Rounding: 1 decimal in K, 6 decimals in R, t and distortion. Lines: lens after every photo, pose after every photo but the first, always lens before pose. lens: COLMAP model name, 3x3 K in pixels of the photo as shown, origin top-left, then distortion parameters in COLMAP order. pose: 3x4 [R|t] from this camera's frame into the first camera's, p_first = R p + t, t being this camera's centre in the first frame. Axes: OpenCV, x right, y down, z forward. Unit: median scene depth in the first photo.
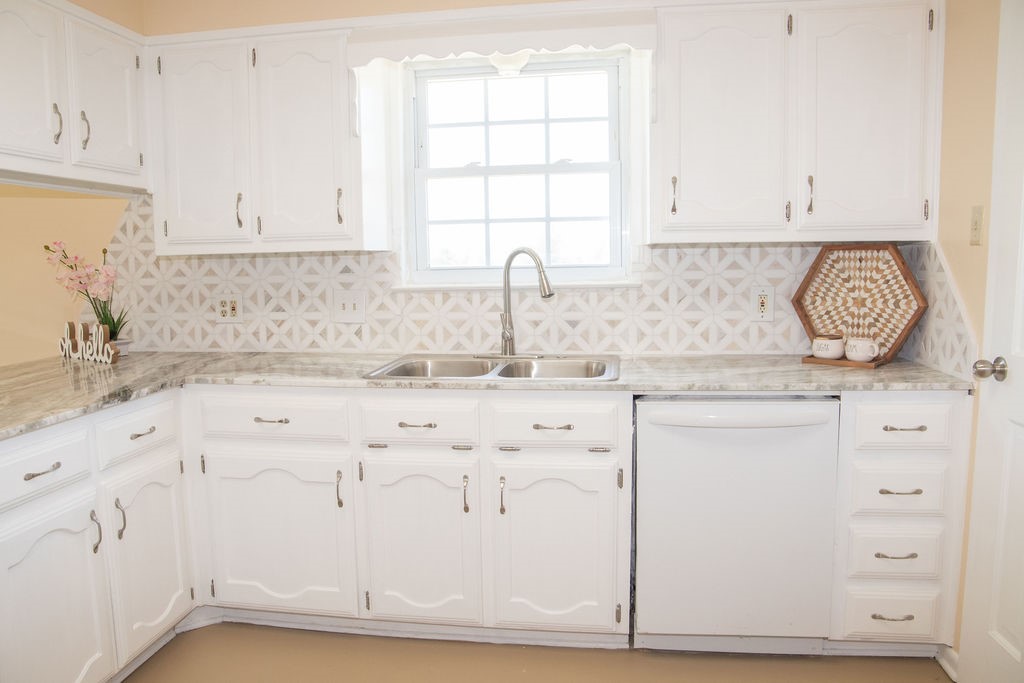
lens RADIAL K [[712.5, 0, 505.5], [0, 712.5, 343.1], [0, 0, 1]] dist [-0.123800, 0.088130]
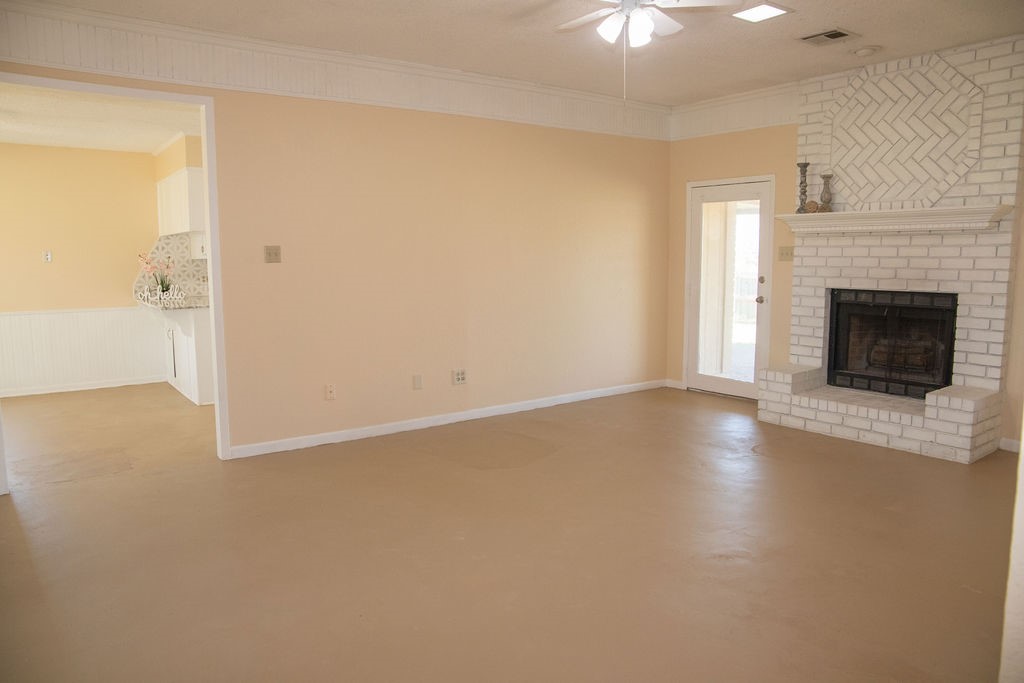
lens RADIAL K [[712.5, 0, 505.5], [0, 712.5, 342.4], [0, 0, 1]] dist [-0.123800, 0.088130]
pose [[0.716324, -0.077480, 0.693453, -1.551879], [0.074913, 0.996611, 0.033969, 0.199433], [-0.693735, 0.027615, 0.719701, -1.813696]]
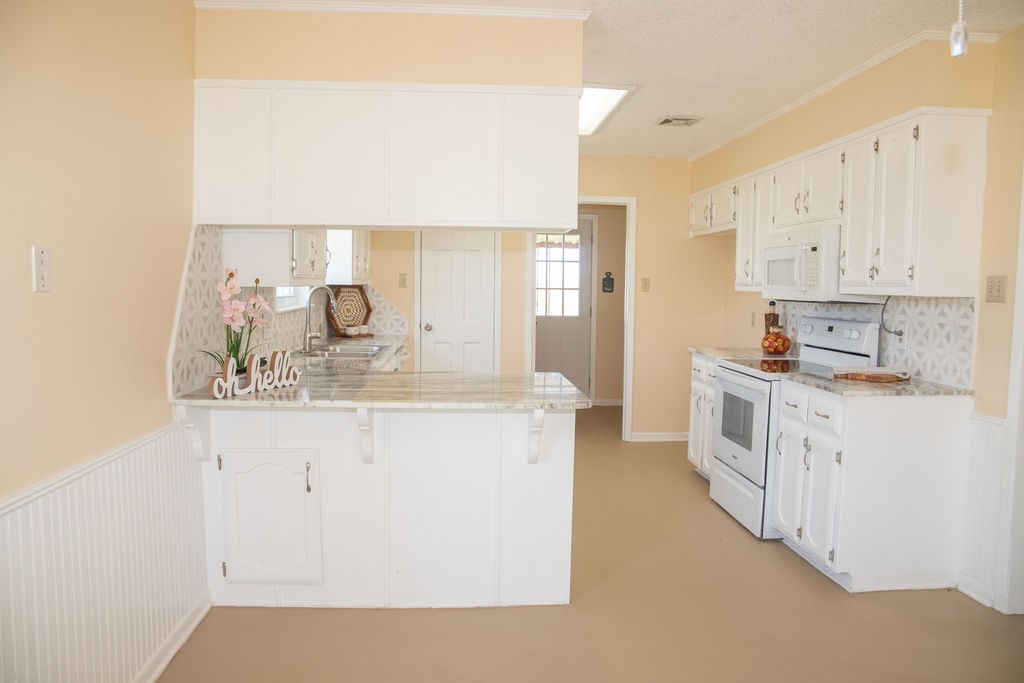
lens RADIAL K [[712.5, 0, 514.9], [0, 712.5, 335.7], [0, 0, 1]] dist [-0.123800, 0.088130]
pose [[-0.222755, -0.058524, 0.973116, -1.708262], [0.099802, 0.991583, 0.082480, -0.103110], [-0.969752, 0.115492, -0.215039, 0.881832]]
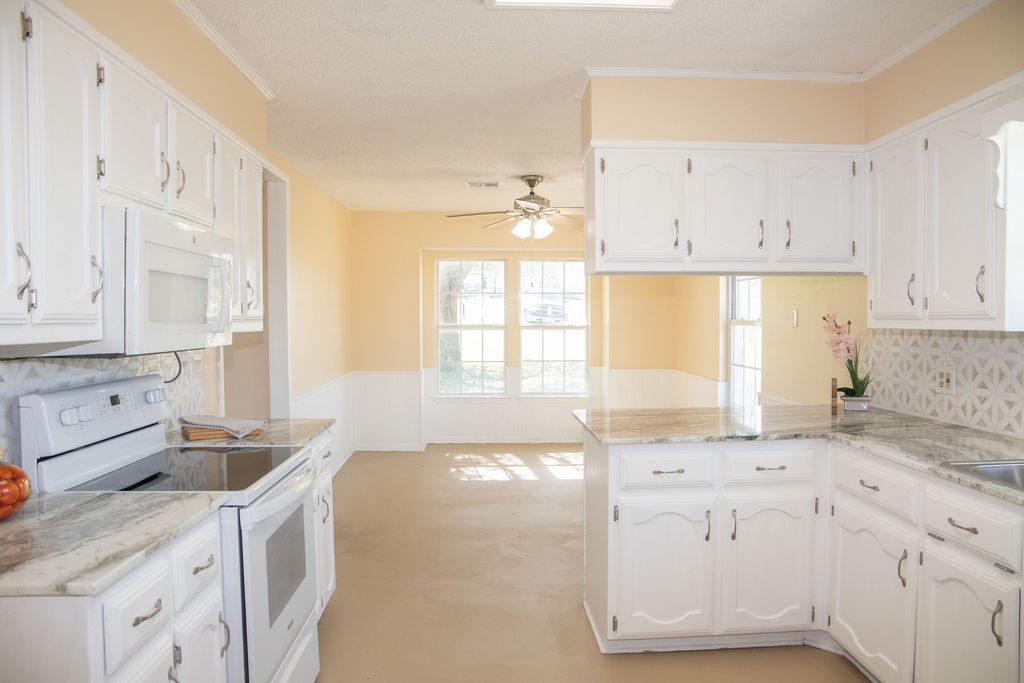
lens RADIAL K [[712.5, 0, 514.7], [0, 712.5, 344.1], [0, 0, 1]] dist [-0.123800, 0.088130]
pose [[0.191791, 0.045111, -0.980399, 0.512832], [-0.106342, 0.994017, 0.024934, -0.064942], [0.975658, 0.099476, 0.195440, 0.194963]]
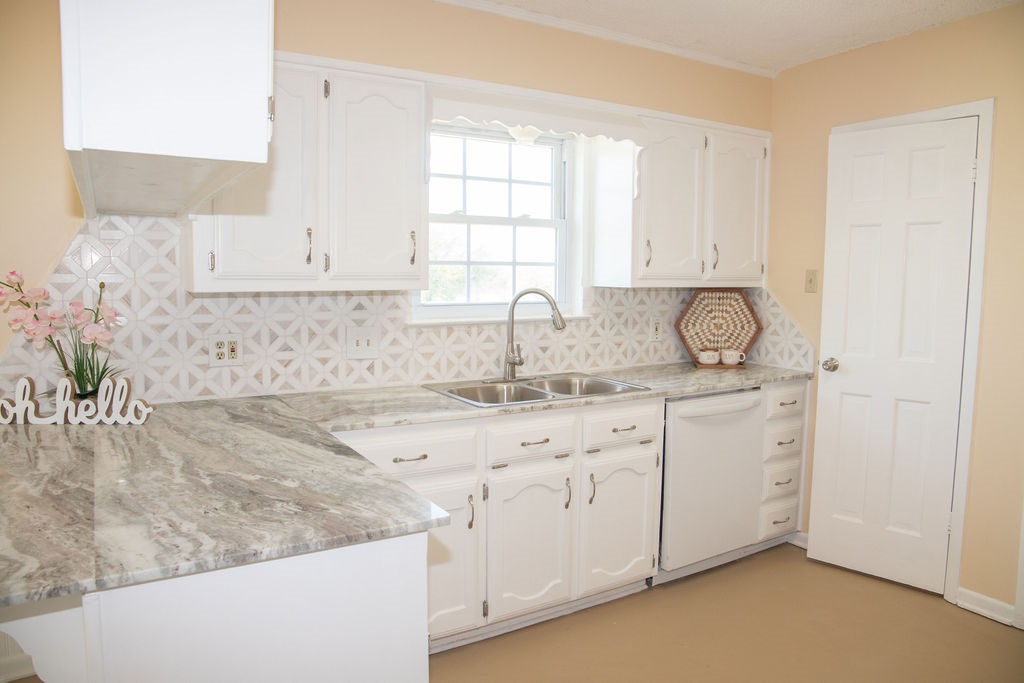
lens RADIAL K [[712.5, 0, 511.0], [0, 712.5, 334.9], [0, 0, 1]] dist [-0.123800, 0.088130]
pose [[0.771563, -0.034379, 0.635223, -0.740285], [0.054112, 0.998466, -0.011687, -0.041869], [-0.633847, 0.043391, 0.772240, 0.086631]]
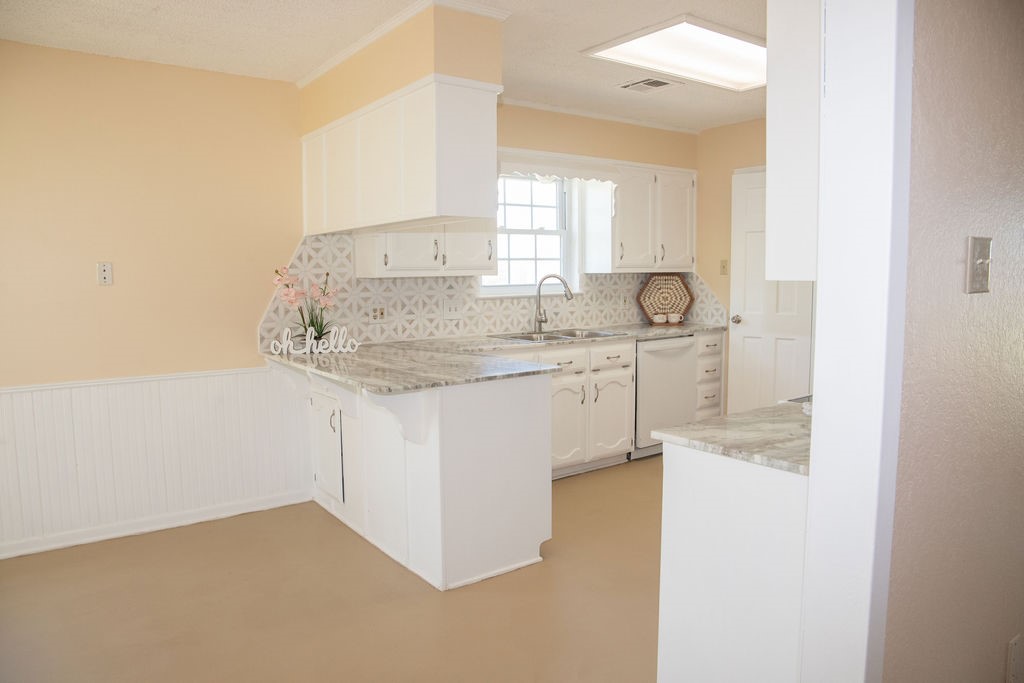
lens RADIAL K [[712.5, 0, 504.8], [0, 712.5, 339.7], [0, 0, 1]] dist [-0.123800, 0.088130]
pose [[0.717409, -0.060852, 0.693989, -1.353115], [0.079646, 0.996810, 0.005071, 0.020681], [-0.692084, 0.051635, 0.719968, -0.279602]]
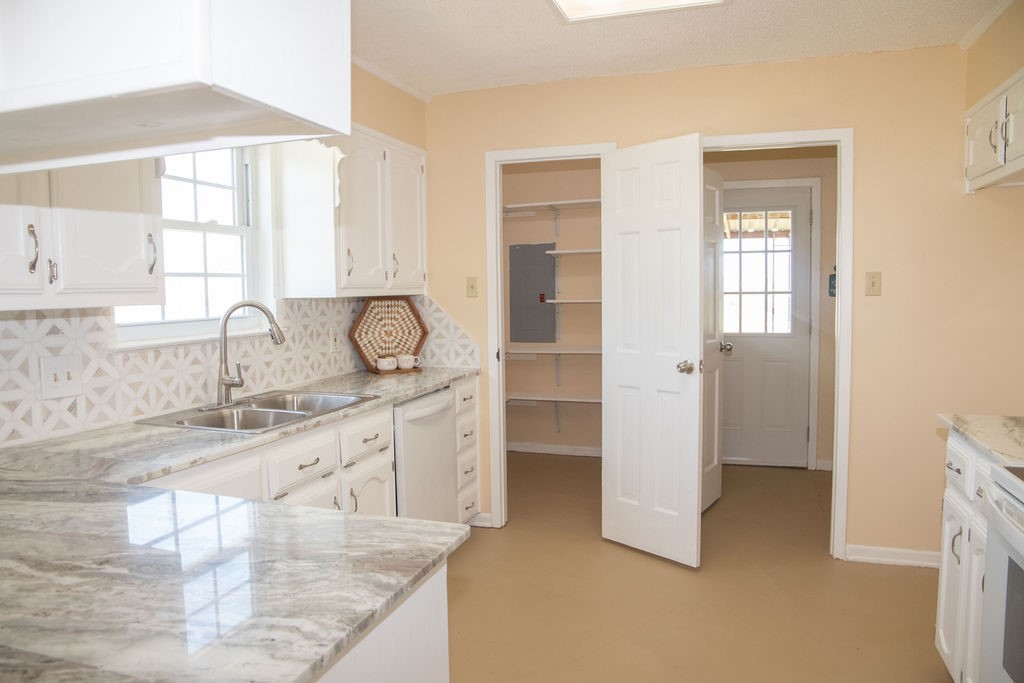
lens RADIAL K [[712.5, 0, 509.1], [0, 712.5, 341.6], [0, 0, 1]] dist [-0.123800, 0.088130]
pose [[0.180361, -0.060362, 0.981747, -0.924588], [0.122654, 0.991705, 0.038441, -0.061881], [-0.975923, 0.113482, 0.186269, 0.391004]]
